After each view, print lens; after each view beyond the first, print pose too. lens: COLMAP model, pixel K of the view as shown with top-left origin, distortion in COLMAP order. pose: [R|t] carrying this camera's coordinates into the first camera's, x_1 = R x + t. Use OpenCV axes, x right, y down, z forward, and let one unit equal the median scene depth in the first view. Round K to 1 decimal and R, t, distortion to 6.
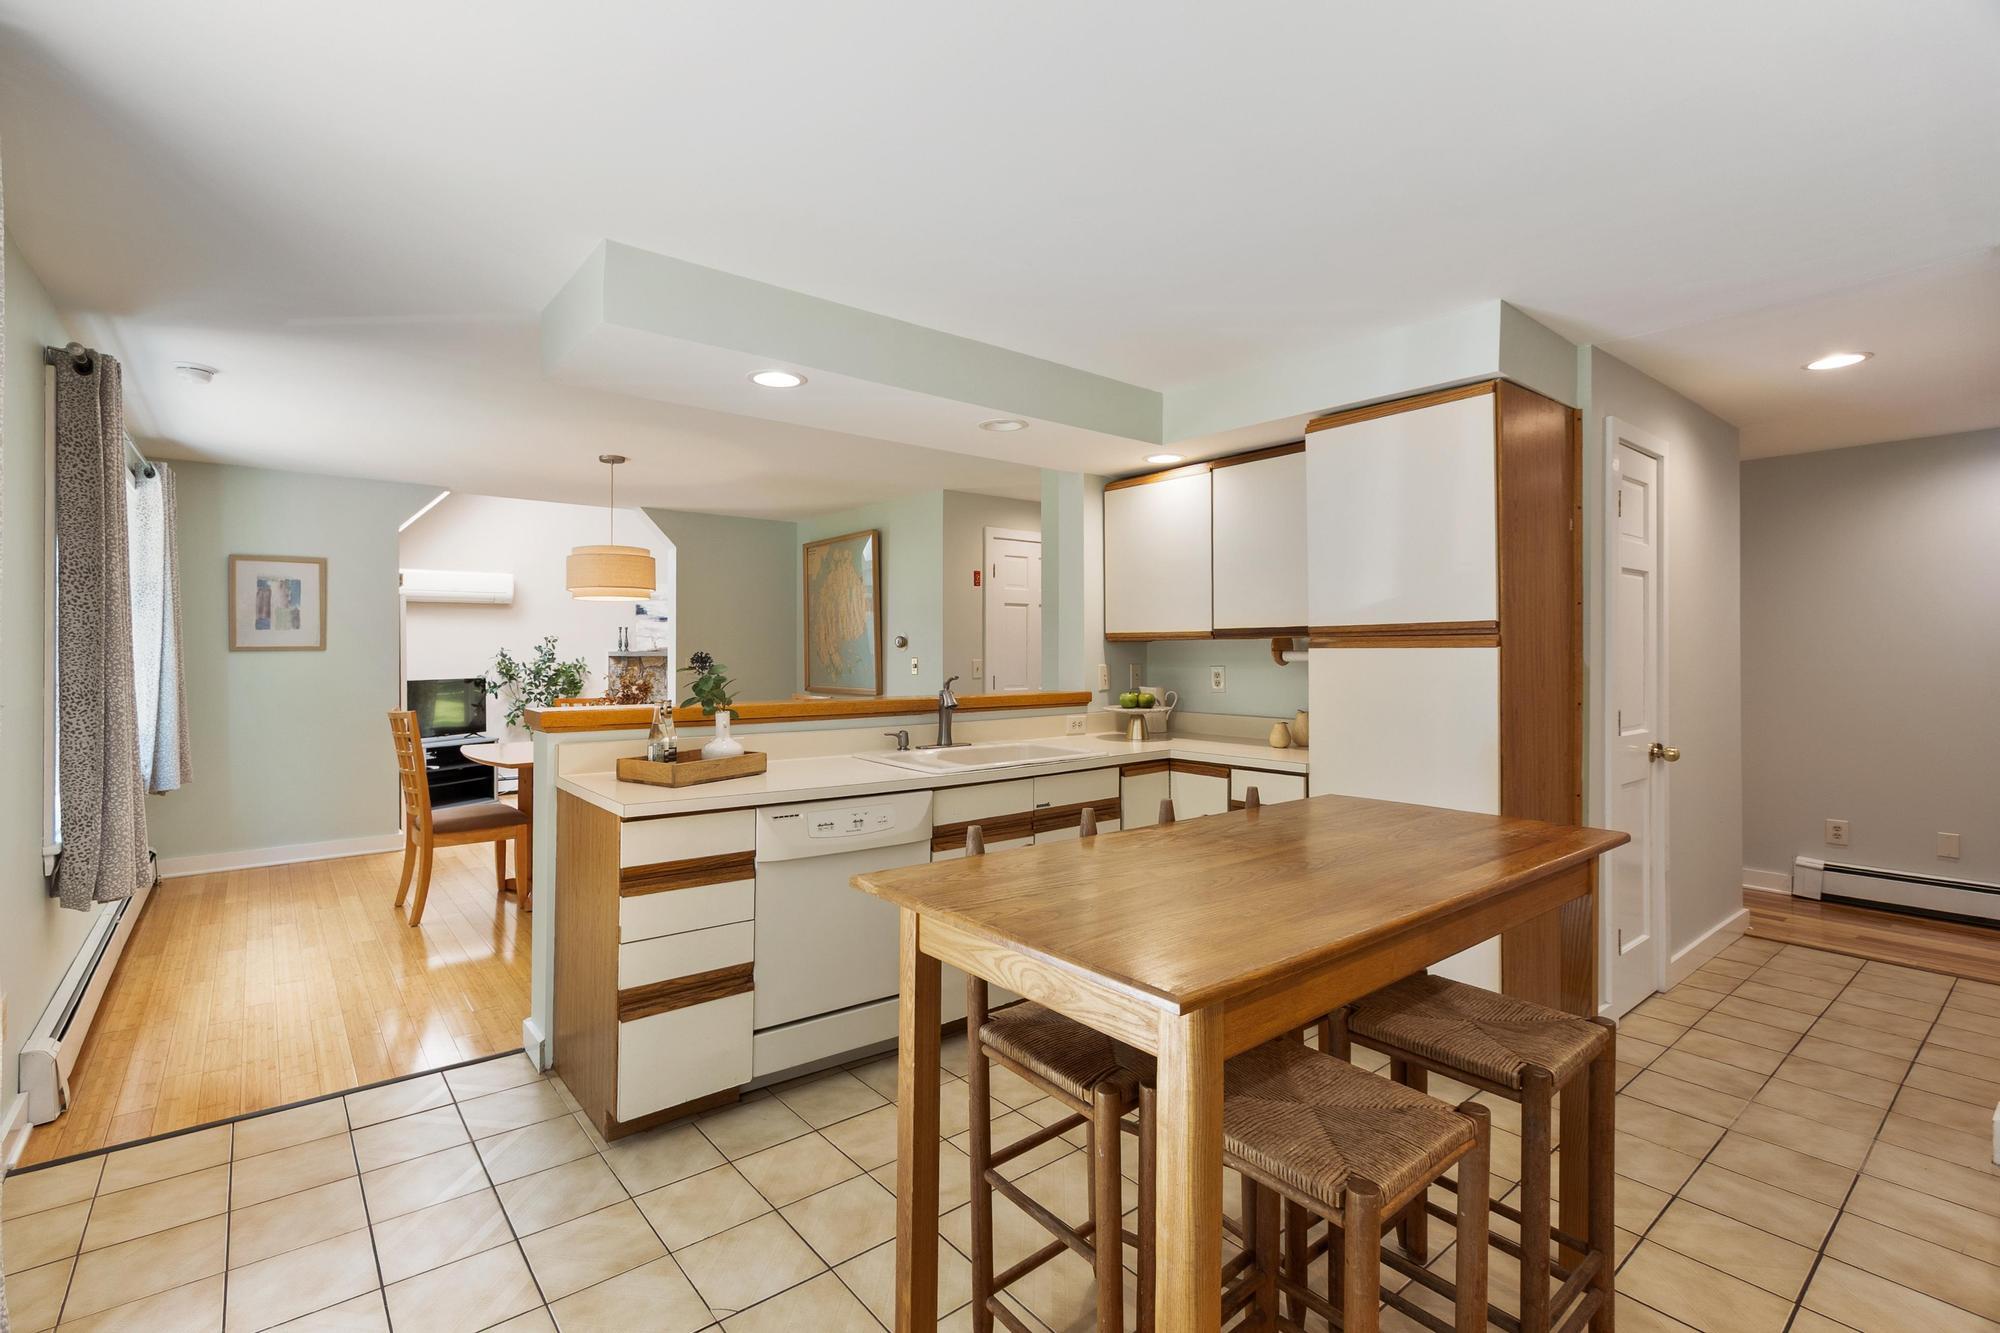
lens RADIAL K [[884.9, 0, 915.7], [0, 884.9, 644.2], [0, 0, 1]] dist [-0.000628, 0.000036]
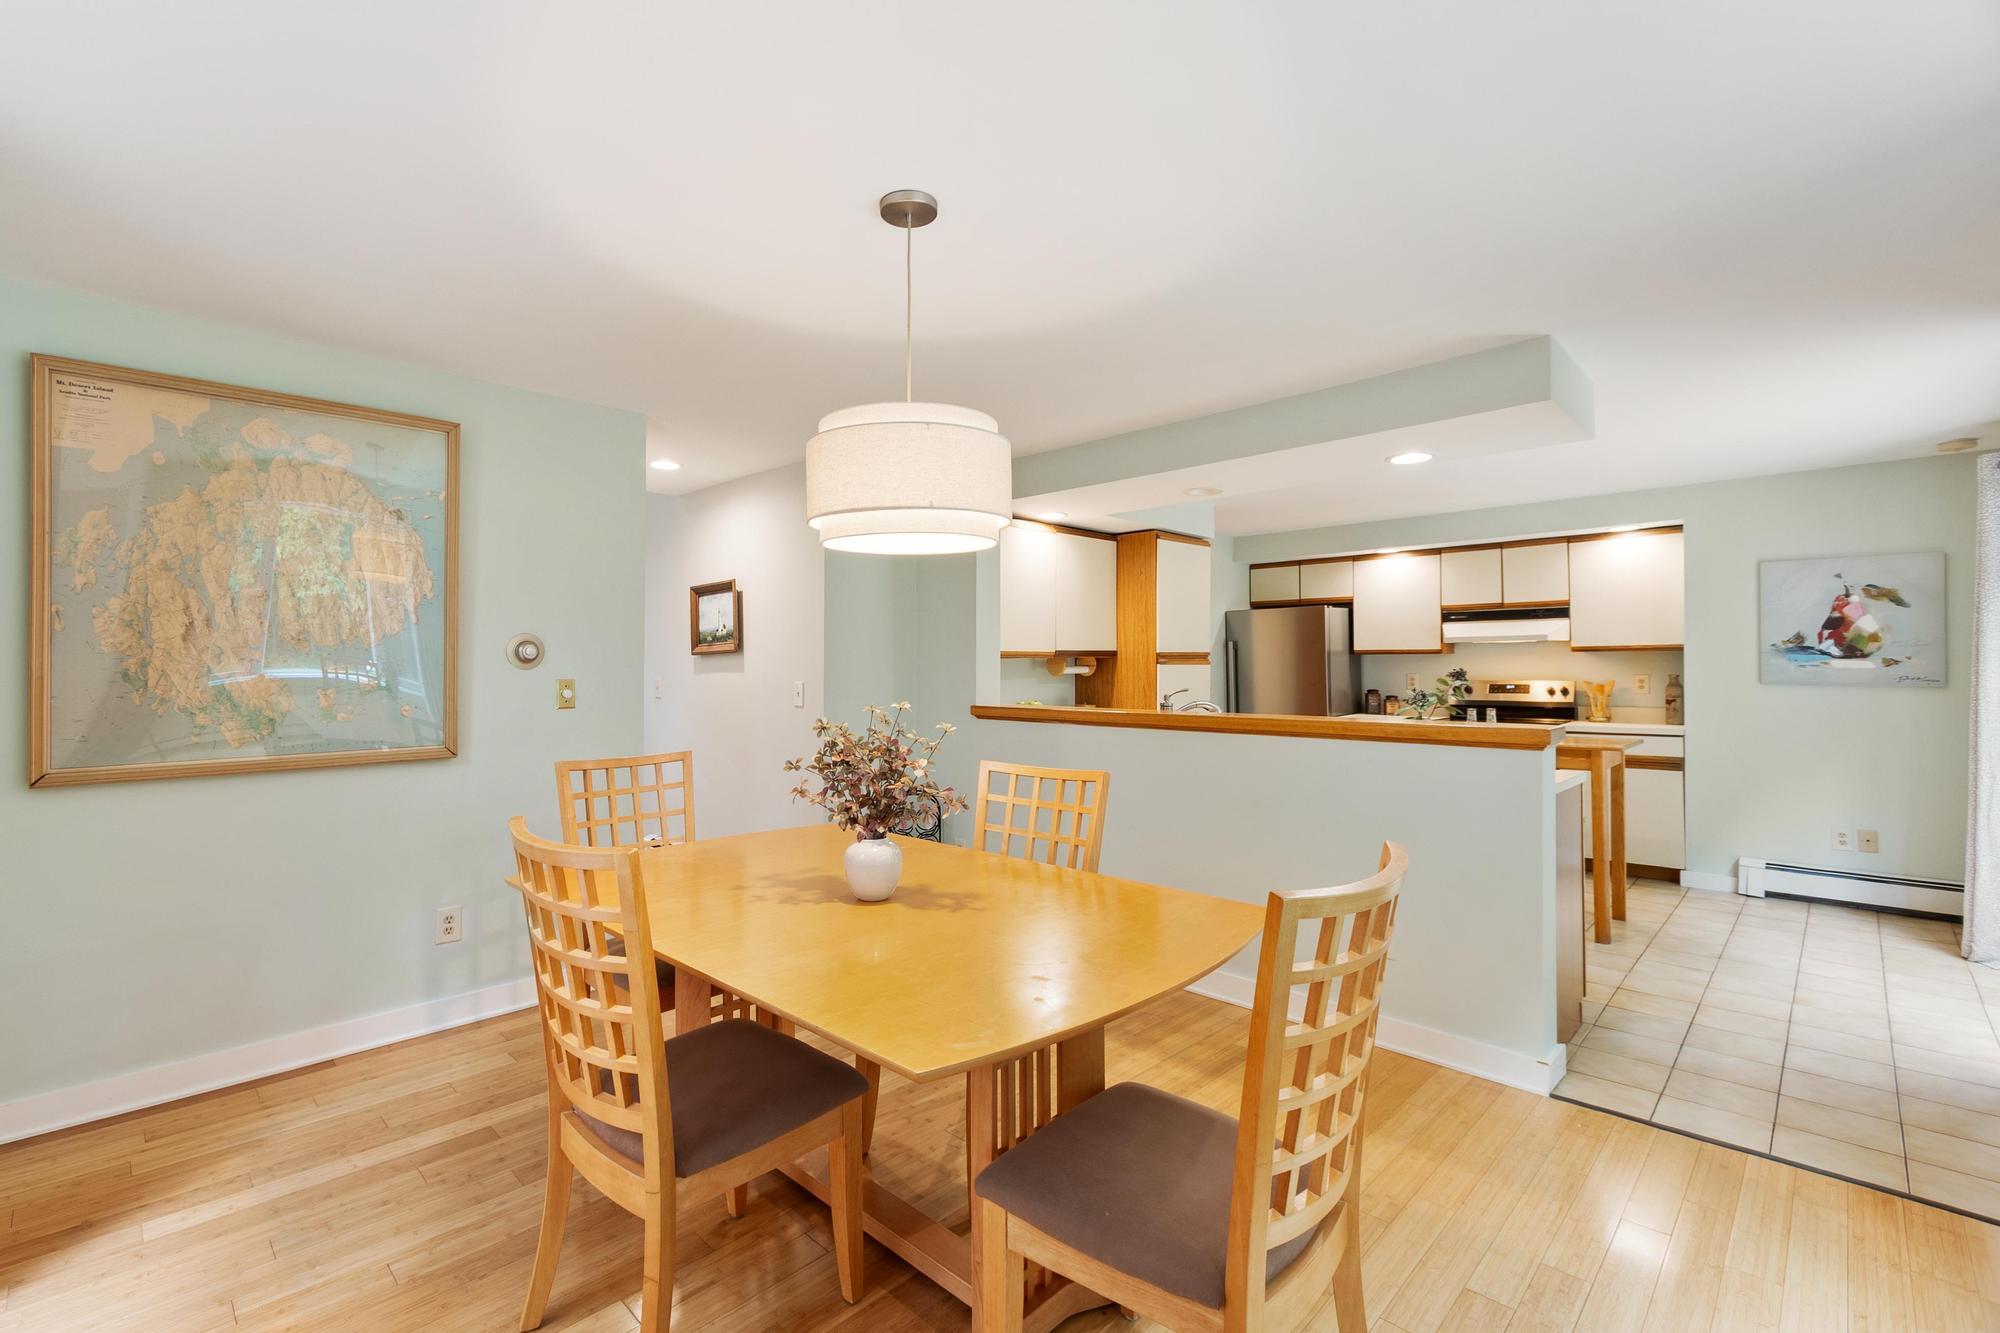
lens RADIAL K [[884.9, 0, 953.4], [0, 884.9, 656.8], [0, 0, 1]] dist [-0.000628, 0.000036]
pose [[-0.147254, 0.010629, 0.989042, -0.732842], [-0.005032, 0.999921, -0.011495, 0.006562], [-0.989086, -0.006670, -0.147188, 1.017100]]
